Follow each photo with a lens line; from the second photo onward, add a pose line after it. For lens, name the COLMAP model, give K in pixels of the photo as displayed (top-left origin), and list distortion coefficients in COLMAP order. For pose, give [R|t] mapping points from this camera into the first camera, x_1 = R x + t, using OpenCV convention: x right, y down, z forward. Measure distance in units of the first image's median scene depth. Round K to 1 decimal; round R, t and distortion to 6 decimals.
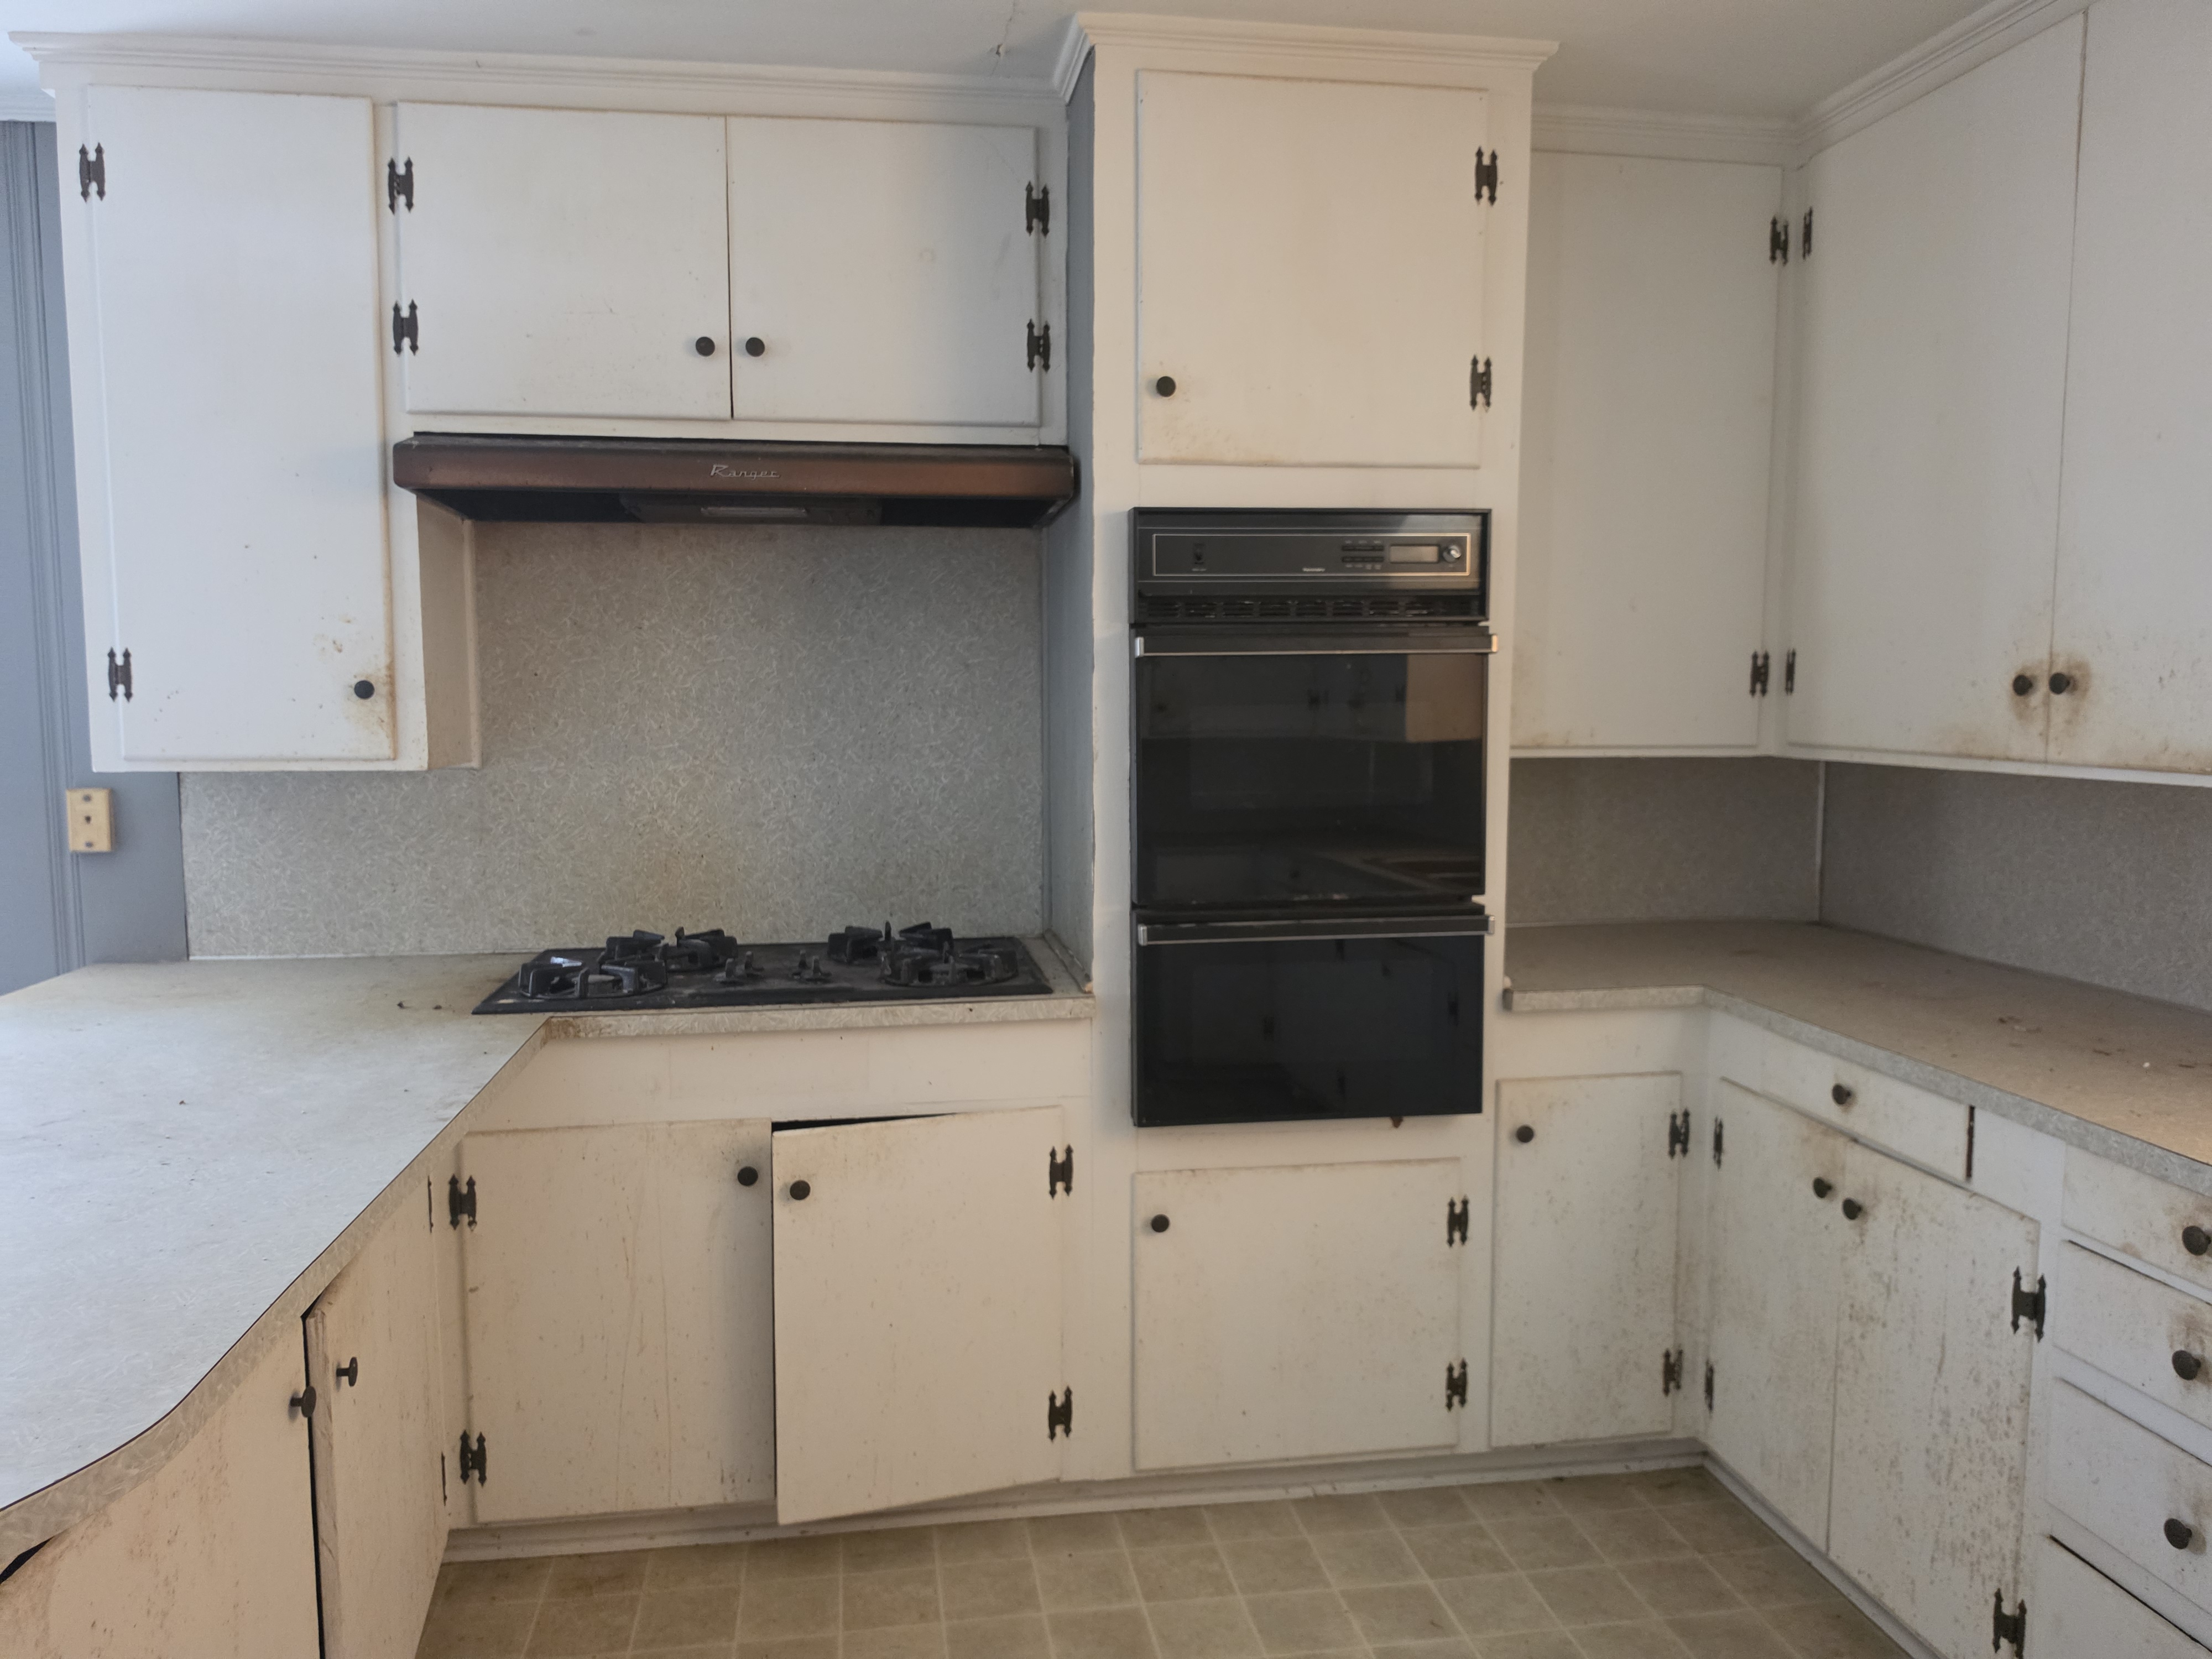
lens RADIAL K [[1526.3, 0, 1102.5], [0, 1526.3, 837.7], [0, 0, 1]] dist [0.102388, -0.155513]
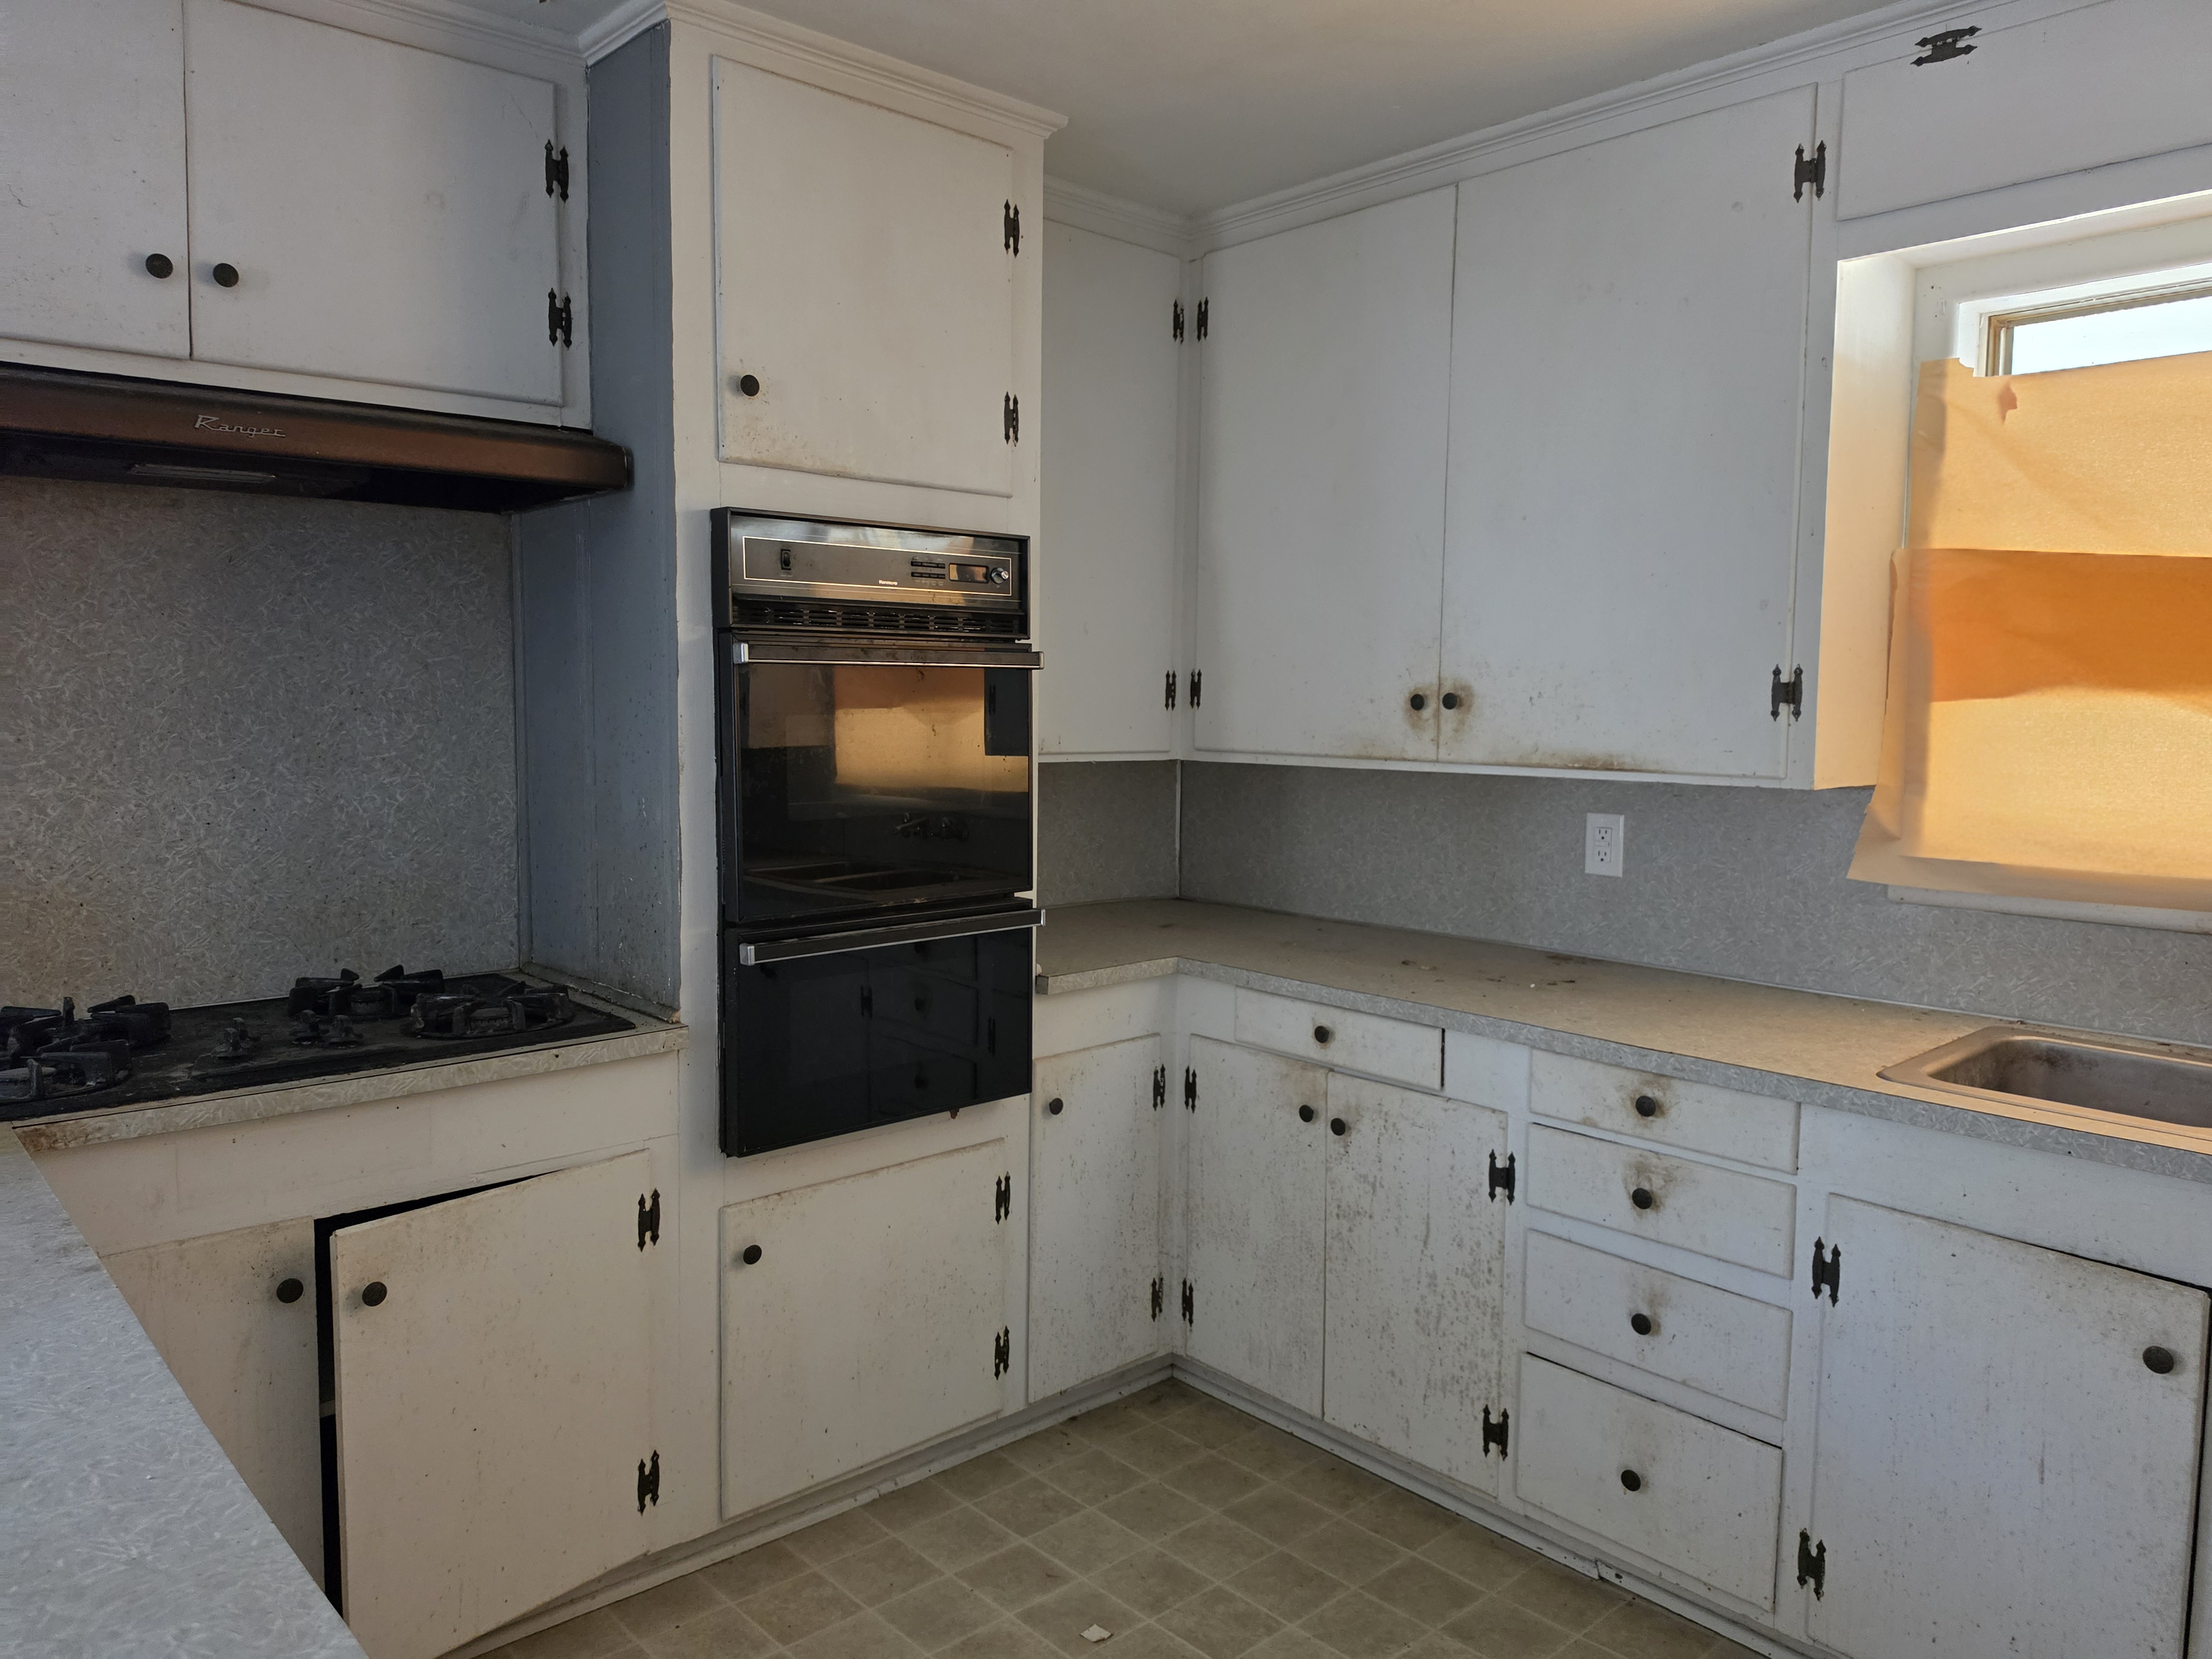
lens RADIAL K [[1523.8, 0, 1092.1], [0, 1523.8, 820.6], [0, 0, 1]] dist [0.105794, -0.154169]
pose [[0.838854, -0.035860, 0.543174, -0.294614], [0.042606, 0.999092, 0.000160, -0.010244], [-0.542686, 0.023008, 0.839620, 0.070407]]
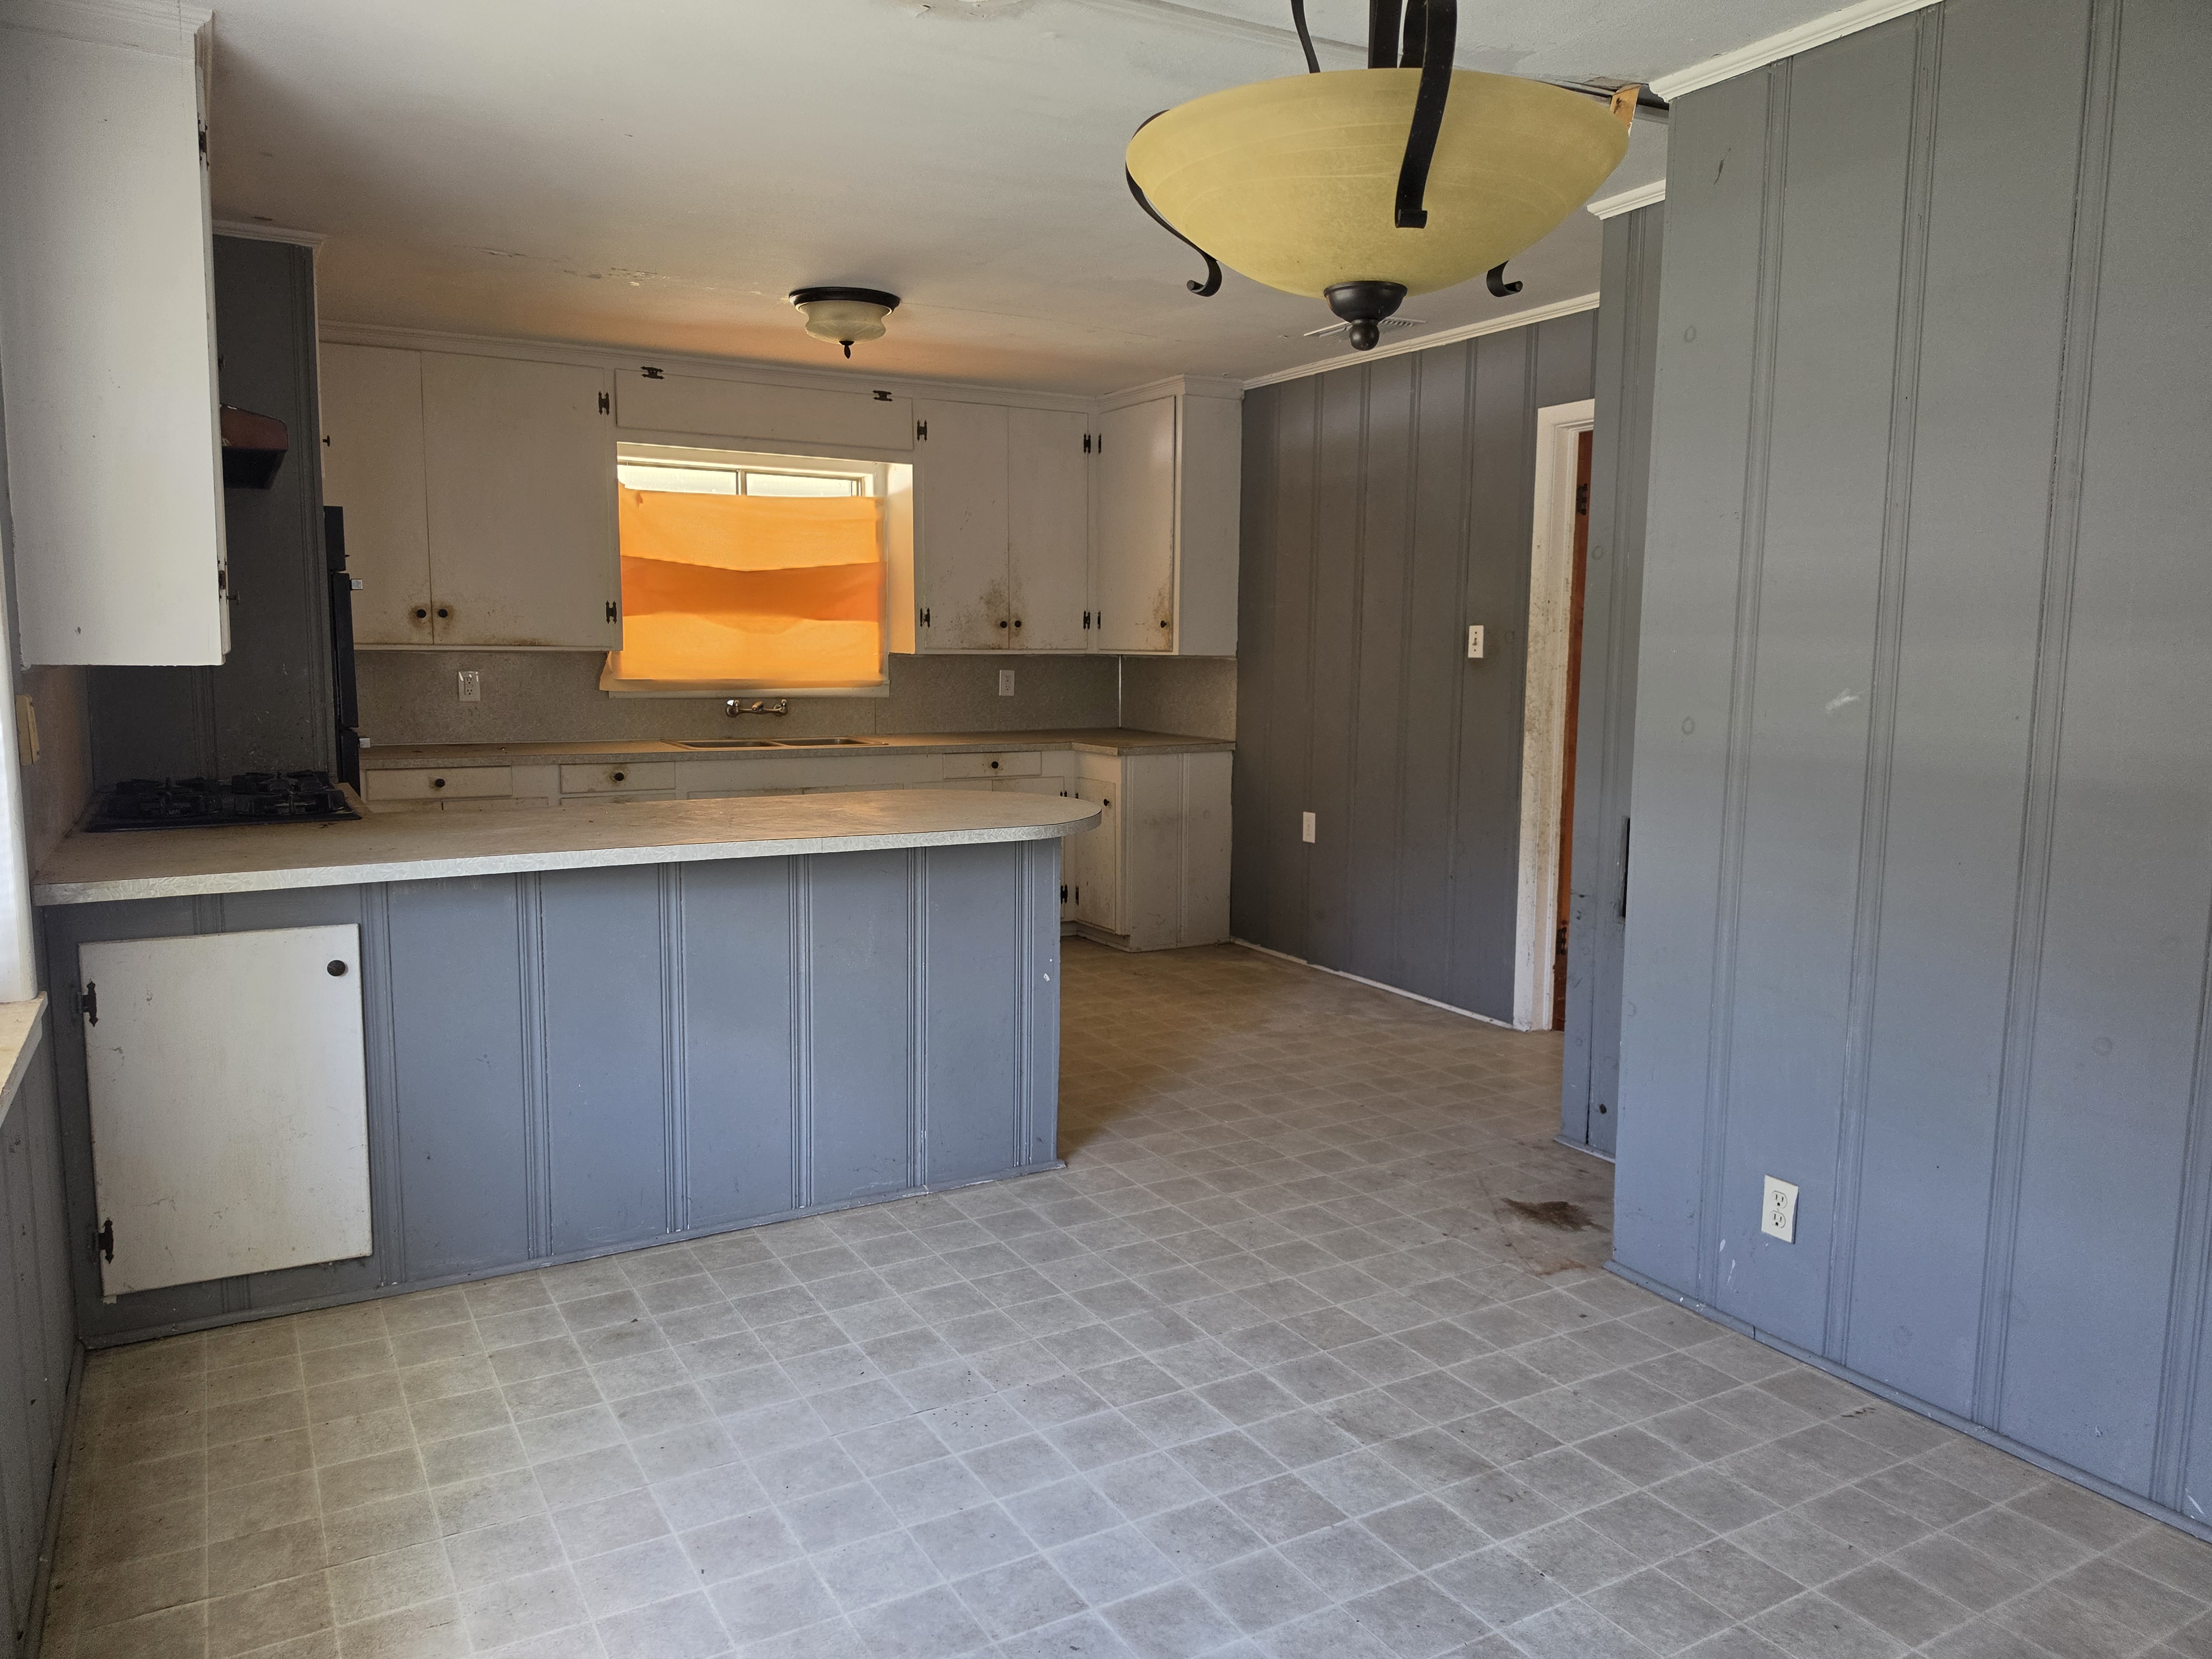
lens RADIAL K [[1523.8, 0, 1092.1], [0, 1523.8, 820.6], [0, 0, 1]] dist [0.105794, -0.154169]
pose [[-0.347632, -0.108157, 0.931372, -1.899744], [0.082953, 0.985882, 0.145449, -0.037664], [-0.933954, 0.127823, -0.333752, 0.770945]]
